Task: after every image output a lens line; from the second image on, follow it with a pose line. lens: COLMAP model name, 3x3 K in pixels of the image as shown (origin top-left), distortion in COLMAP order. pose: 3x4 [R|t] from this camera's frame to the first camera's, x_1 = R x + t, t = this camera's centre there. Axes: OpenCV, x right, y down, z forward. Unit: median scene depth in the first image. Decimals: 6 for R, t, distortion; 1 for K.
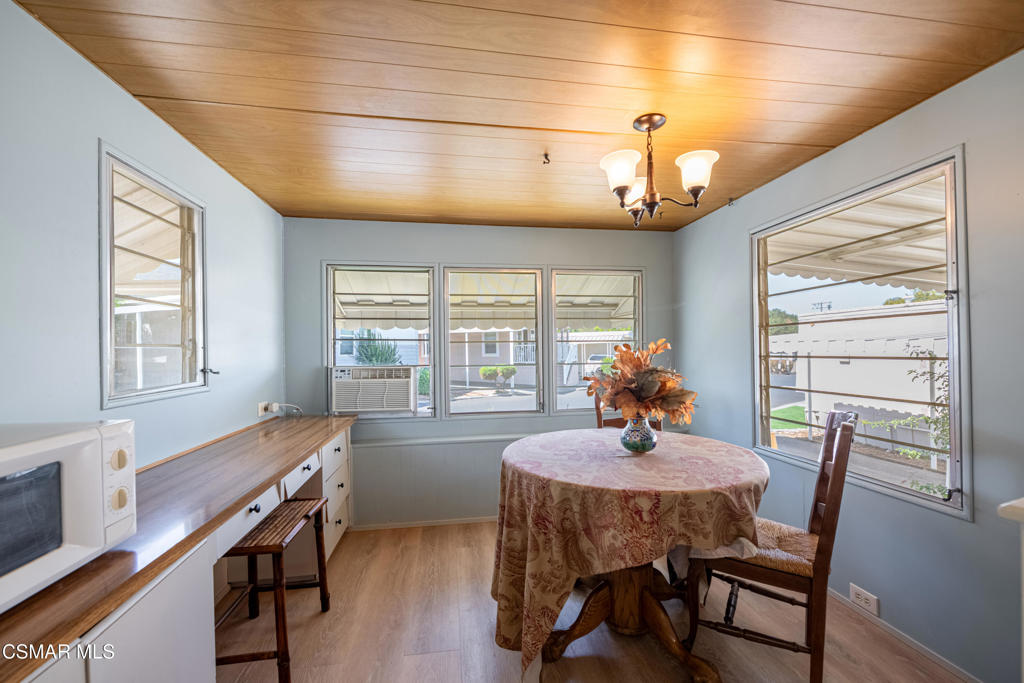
lens RADIAL K [[410.8, 0, 510.8], [0, 410.8, 344.5], [0, 0, 1]] dist [-0.001951, -0.000714]
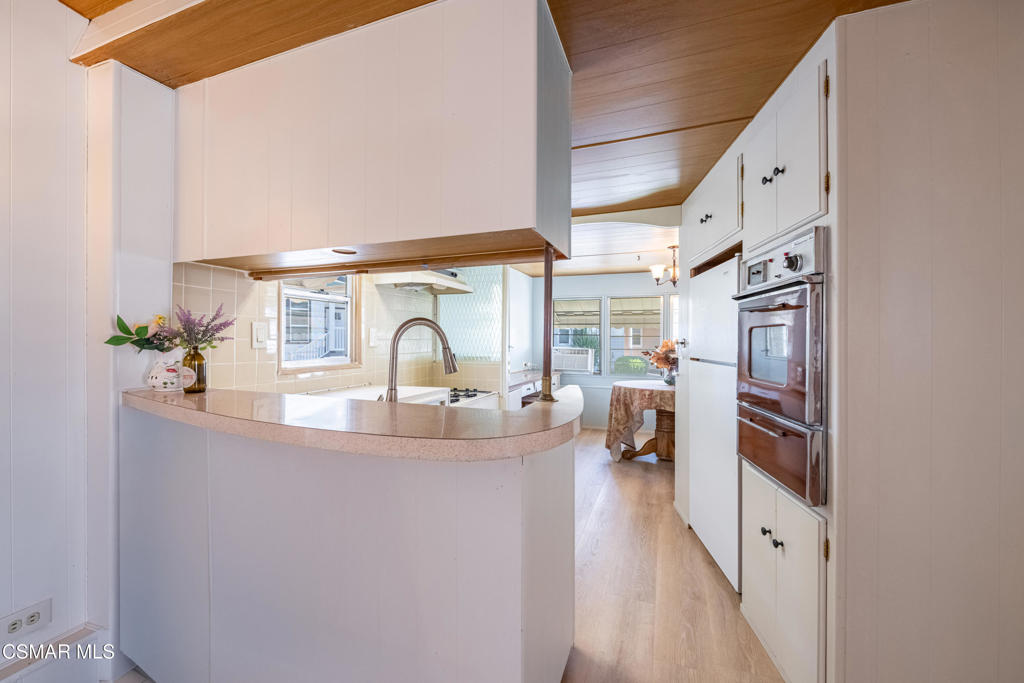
lens RADIAL K [[410.8, 0, 508.3], [0, 410.8, 337.2], [0, 0, 1]] dist [-0.001951, -0.000714]
pose [[0.868178, 0.011532, -0.496119, 0.838604], [-0.008421, 0.999928, 0.008506, -0.032335], [0.496182, -0.003207, 0.868213, -1.903586]]
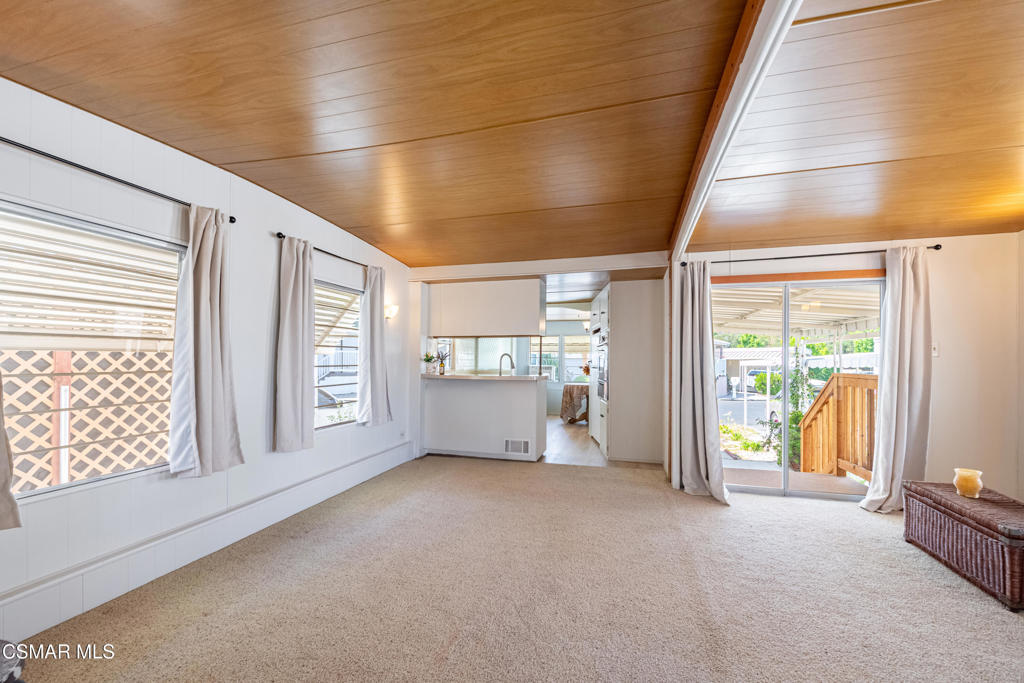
lens RADIAL K [[410.8, 0, 511.7], [0, 410.8, 359.9], [0, 0, 1]] dist [-0.001951, -0.000714]
pose [[0.910199, 0.012361, -0.413988, 1.724298], [-0.010858, 0.999923, 0.005983, -0.030812], [0.414030, -0.000951, 0.910263, -4.451749]]
